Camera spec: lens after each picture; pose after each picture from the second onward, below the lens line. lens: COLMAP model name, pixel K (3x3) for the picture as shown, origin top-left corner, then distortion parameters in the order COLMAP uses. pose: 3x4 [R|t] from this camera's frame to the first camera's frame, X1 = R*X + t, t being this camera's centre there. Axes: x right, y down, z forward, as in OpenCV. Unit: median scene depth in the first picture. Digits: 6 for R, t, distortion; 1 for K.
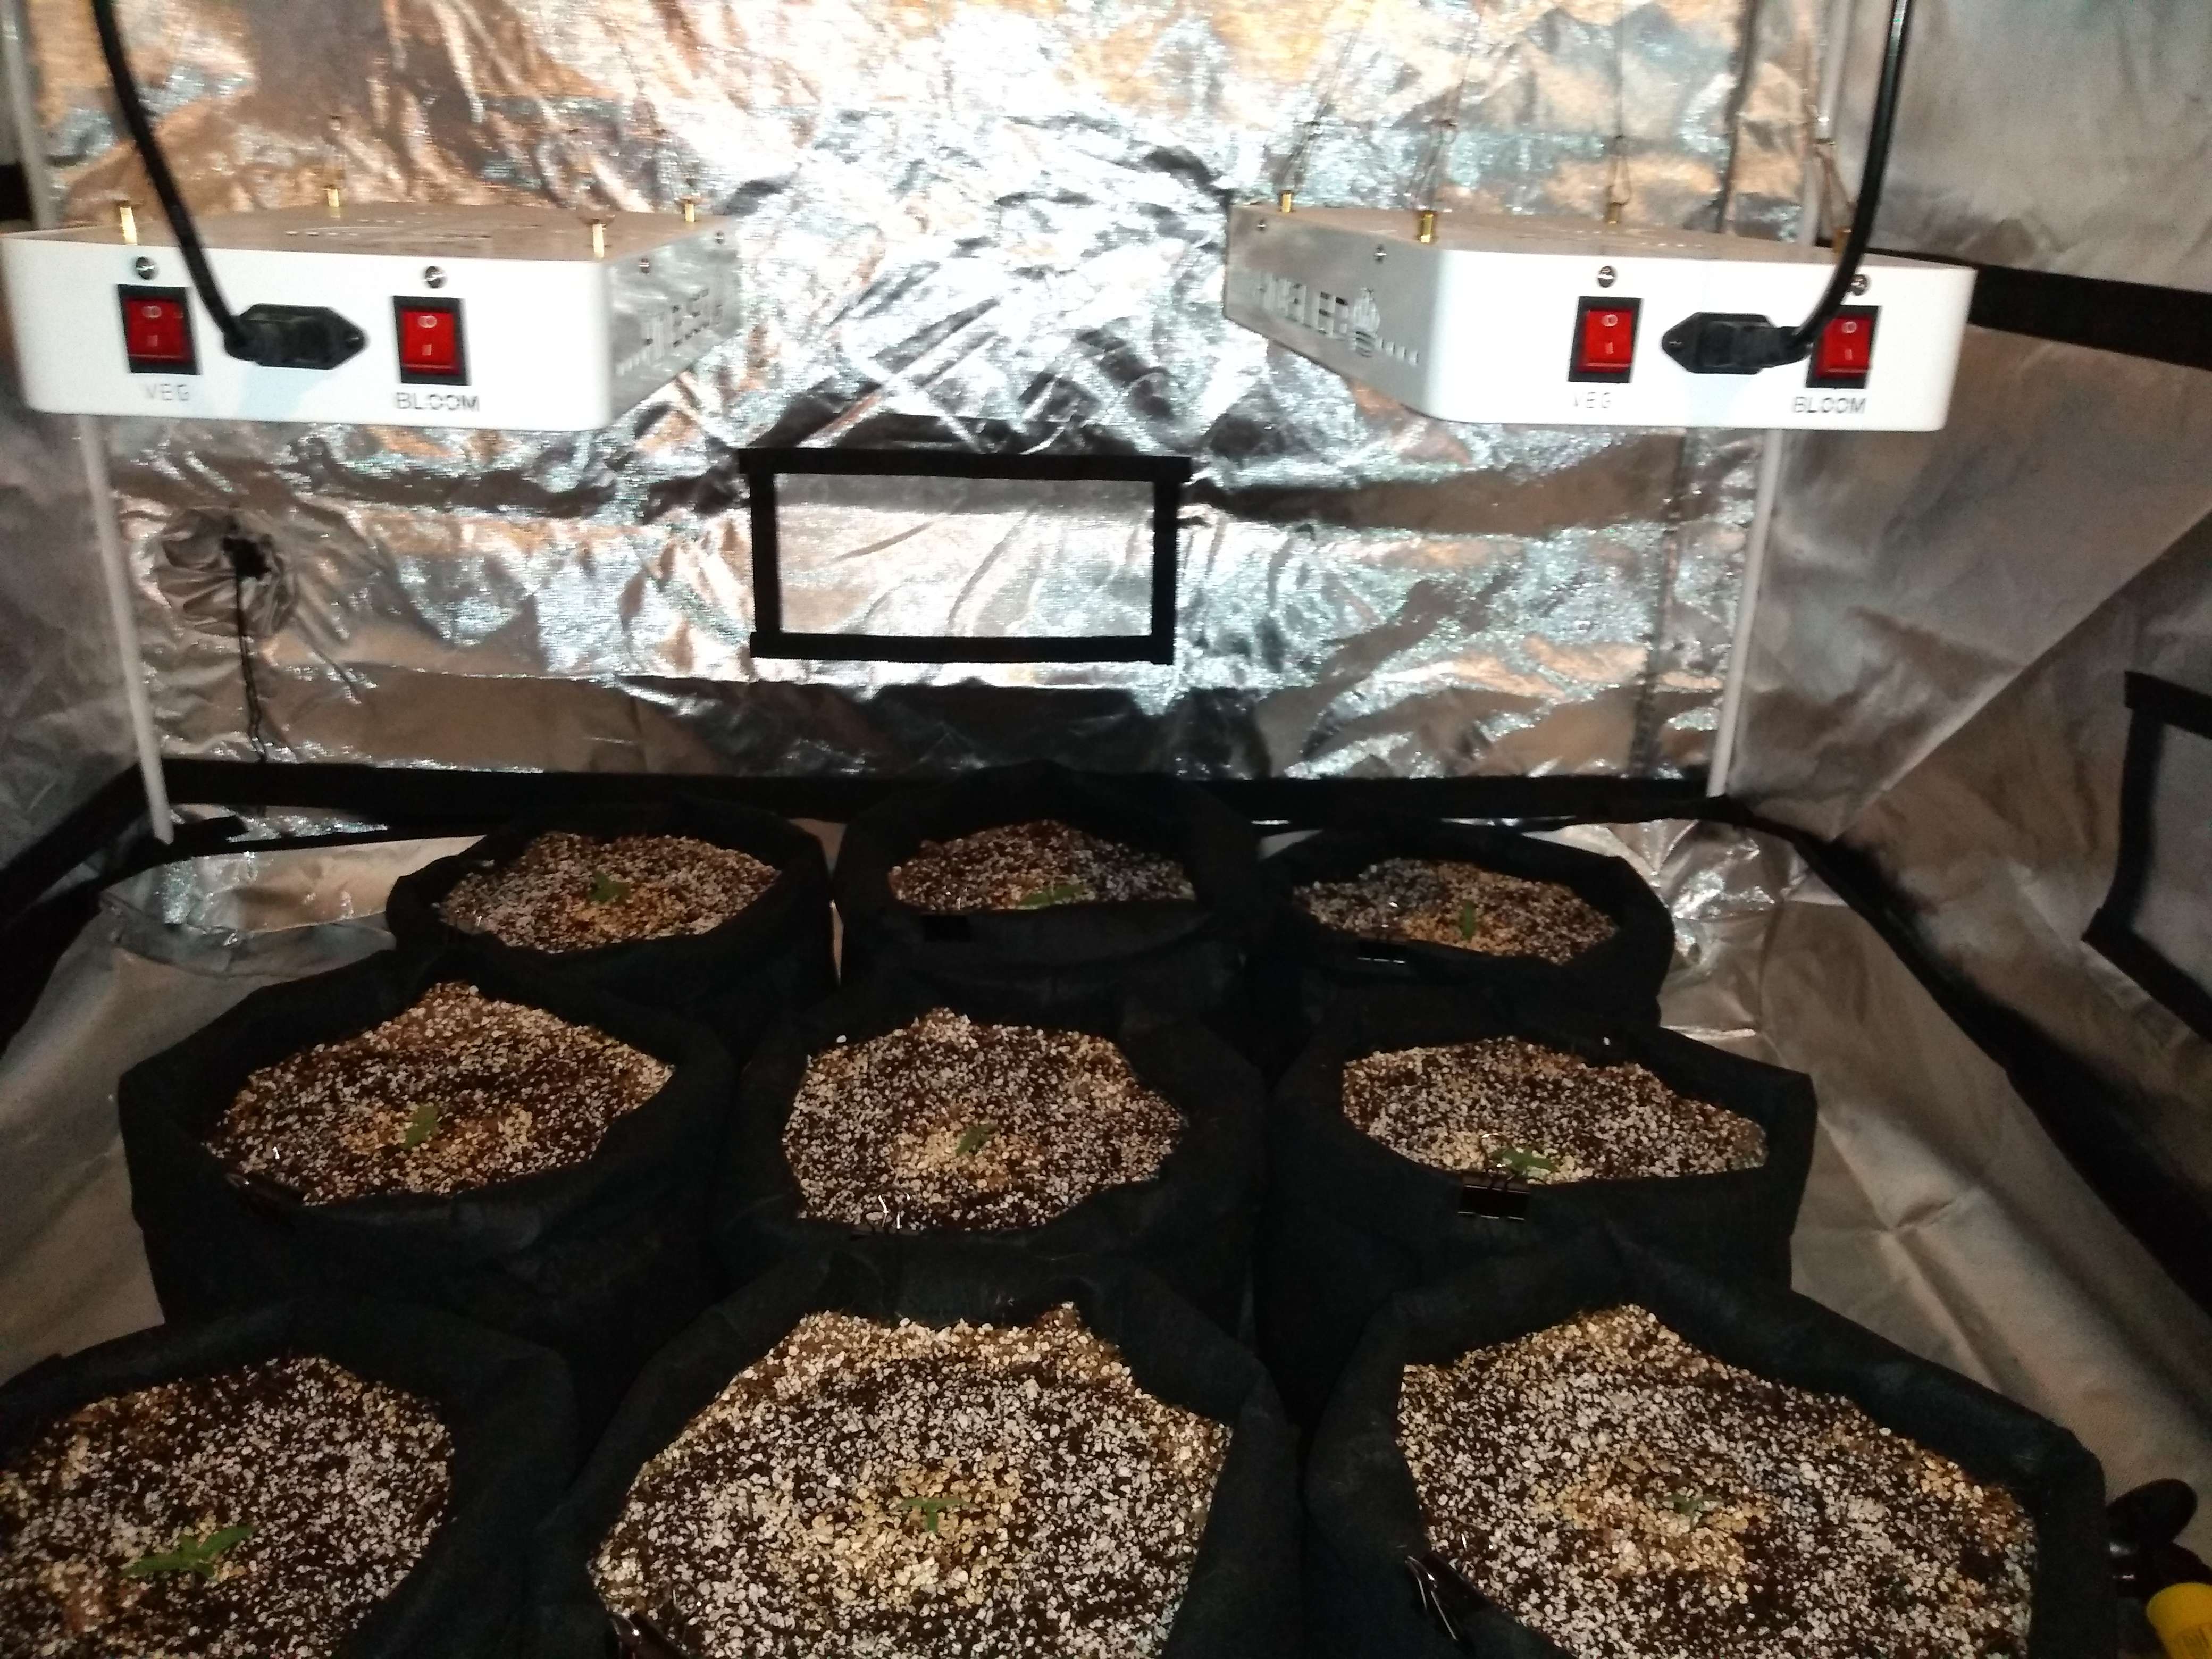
lens RADIAL K [[1699.6, 0, 1106.0], [0, 1699.6, 829.5], [0, 0, 1]] dist [0.008867, -0.066568]
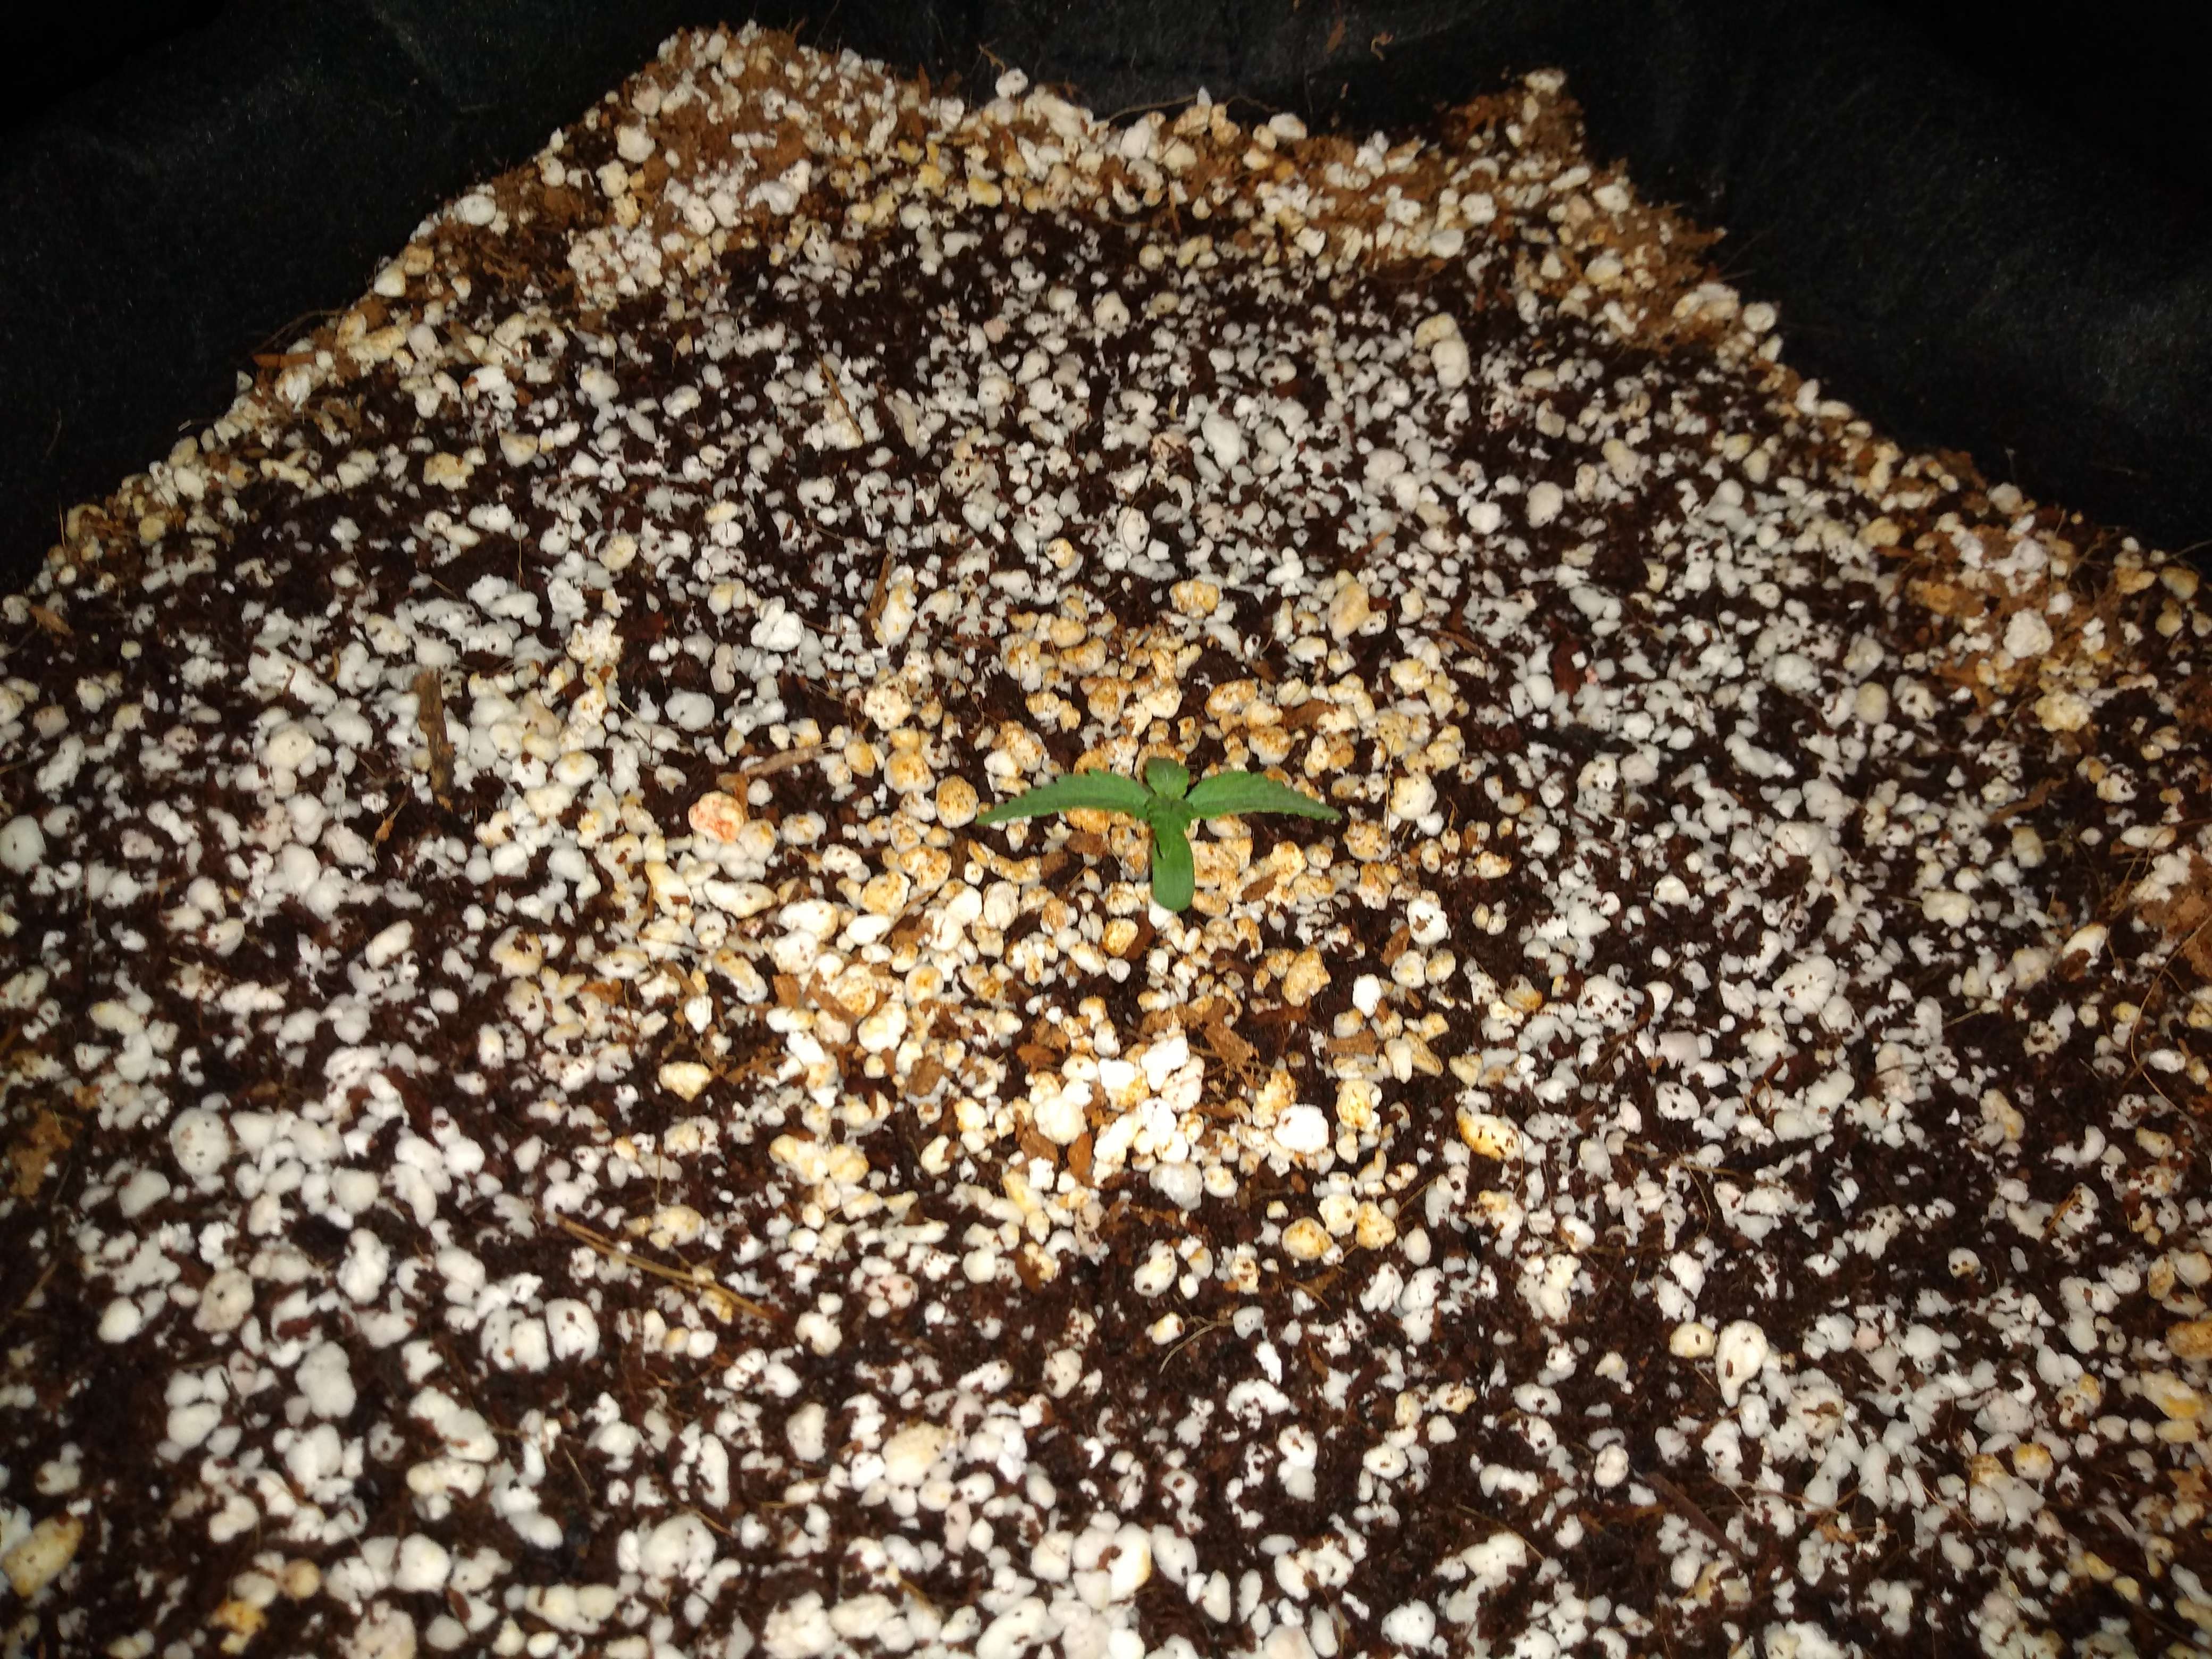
lens RADIAL K [[1733.8, 0, 1106.0], [0, 1733.8, 829.5], [0, 0, 1]] dist [0.033959, -0.127702]
pose [[0.996206, 0.078281, 0.038019, -0.113272], [-0.085728, 0.807591, 0.583479, 0.237378], [0.014972, -0.584525, 0.811238, 0.742191]]
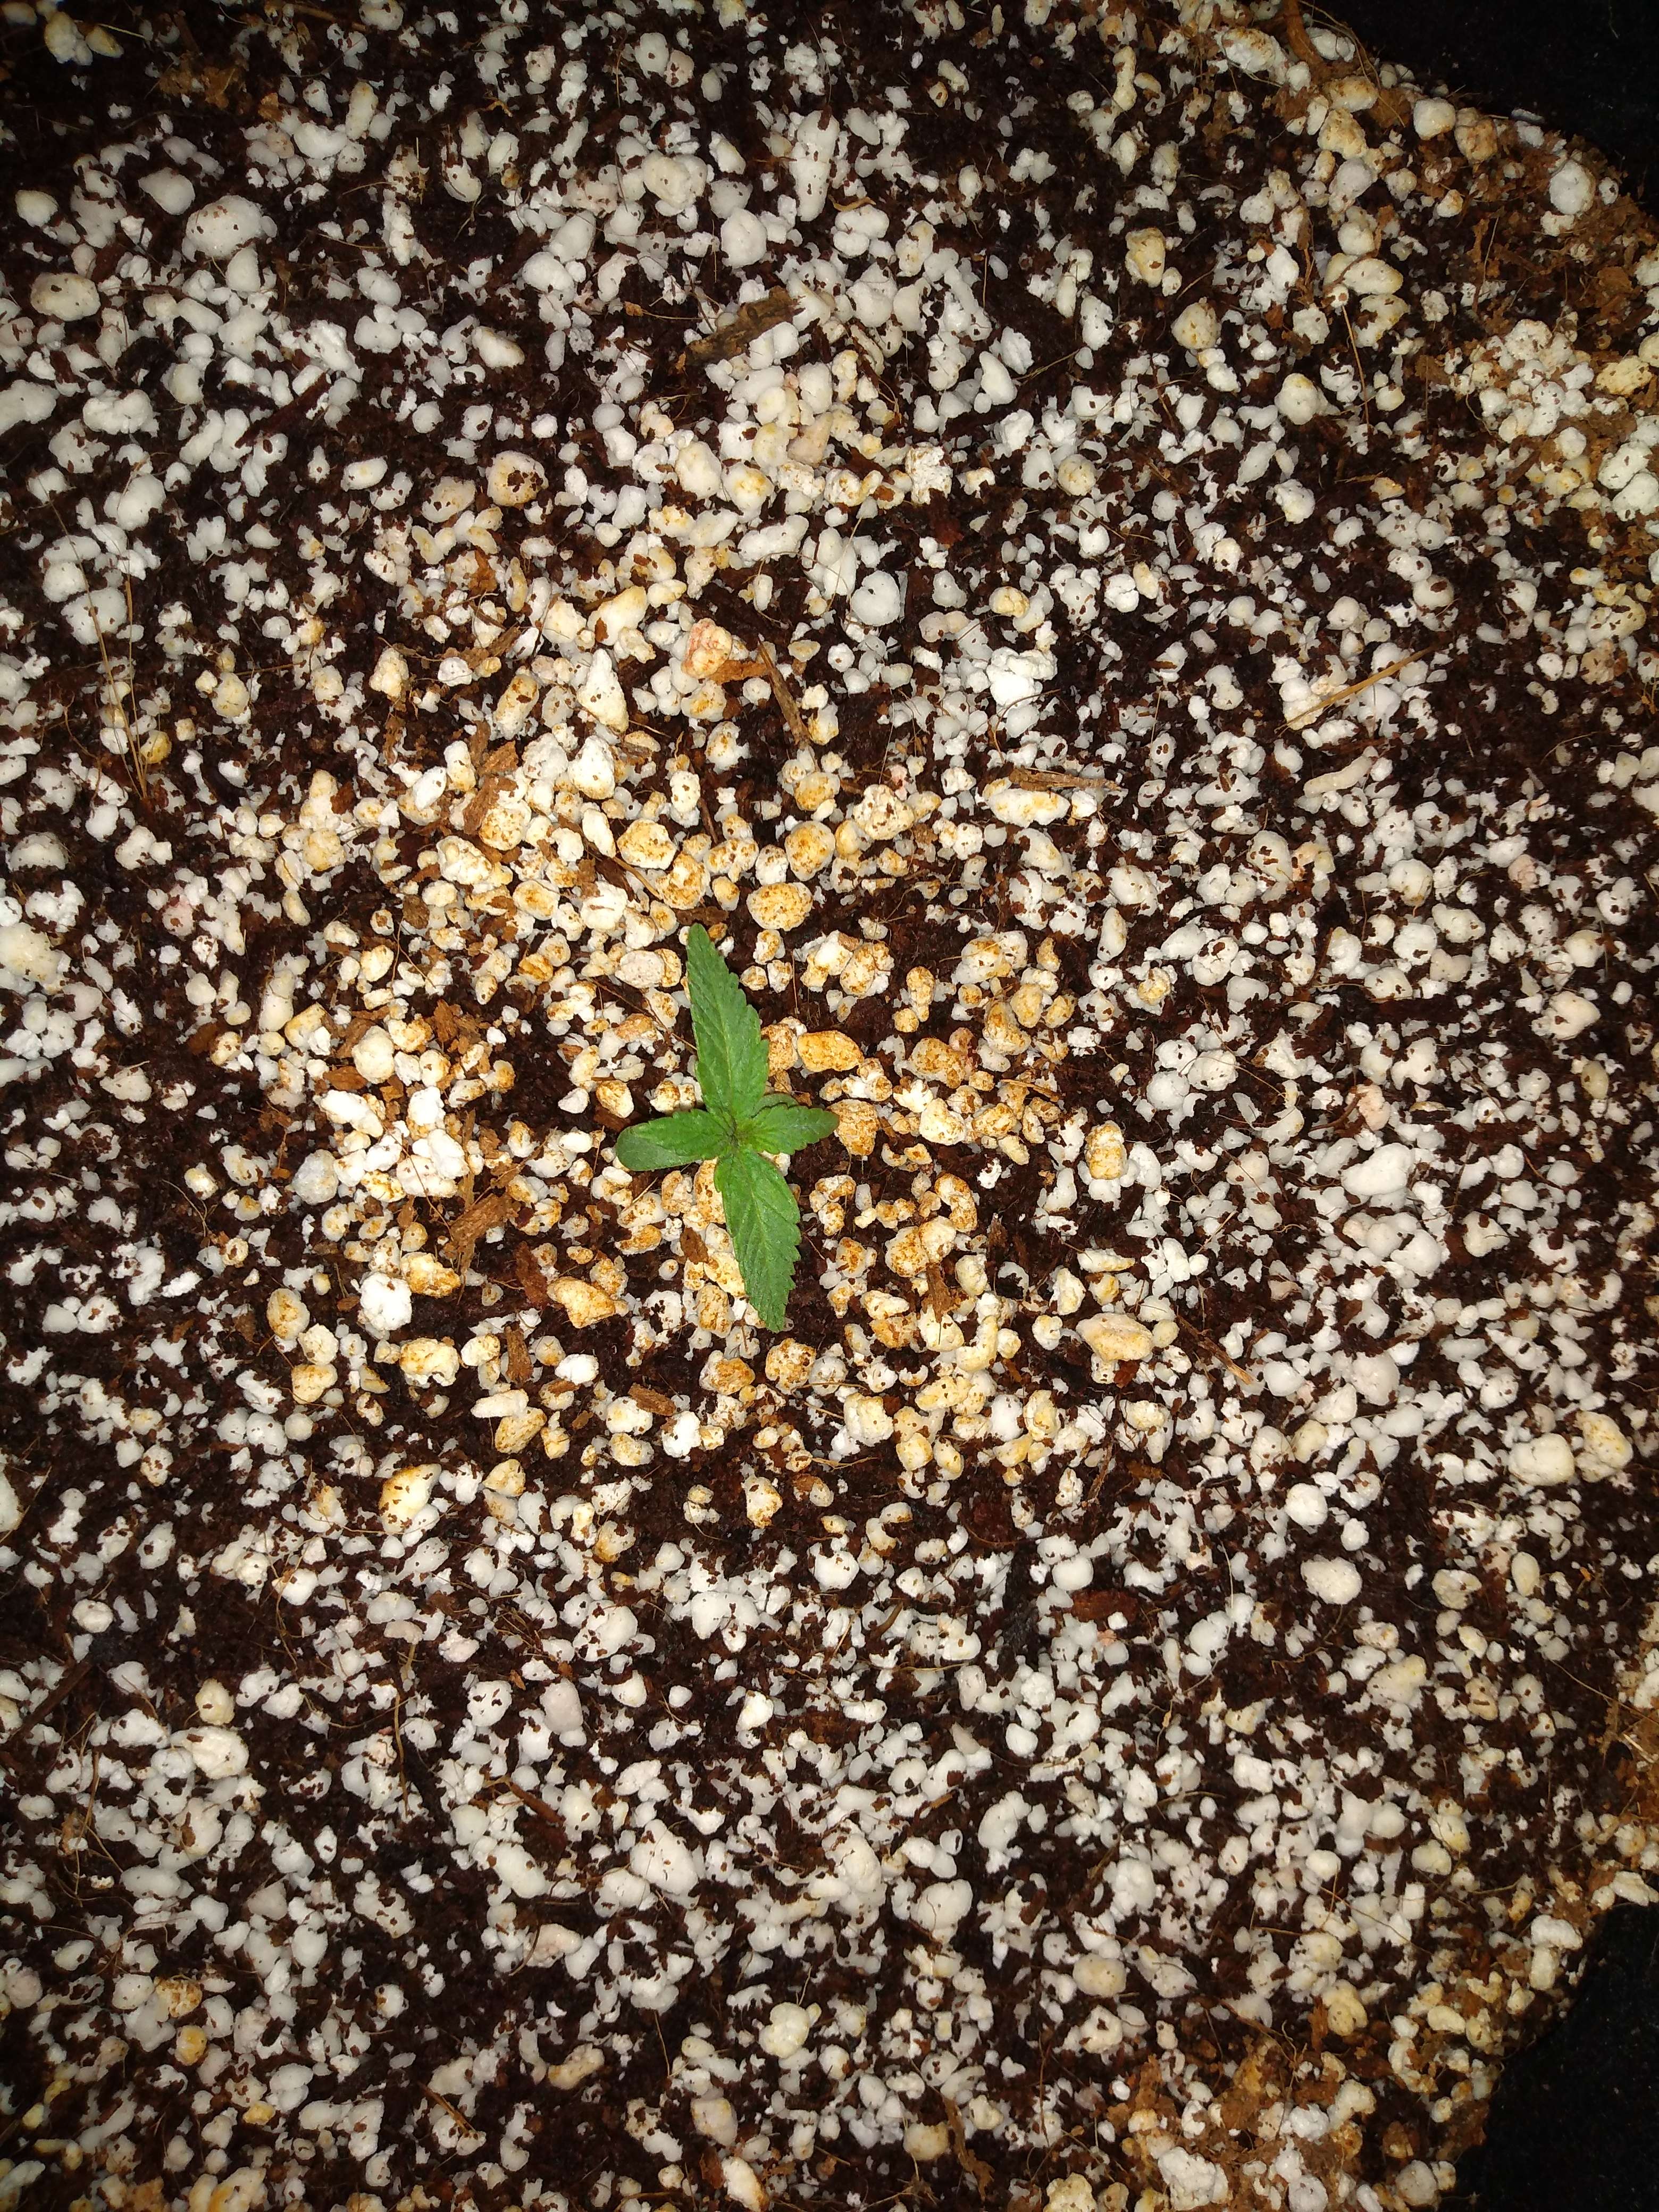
lens RADIAL K [[1699.6, 0, 829.5], [0, 1699.6, 1106.0], [0, 0, 1]] dist [0.008867, -0.066568]
pose [[0.044101, 0.998840, -0.019310, -0.094627], [-0.461306, 0.037505, 0.886448, 0.182791], [0.886144, -0.030185, 0.462425, 0.852290]]
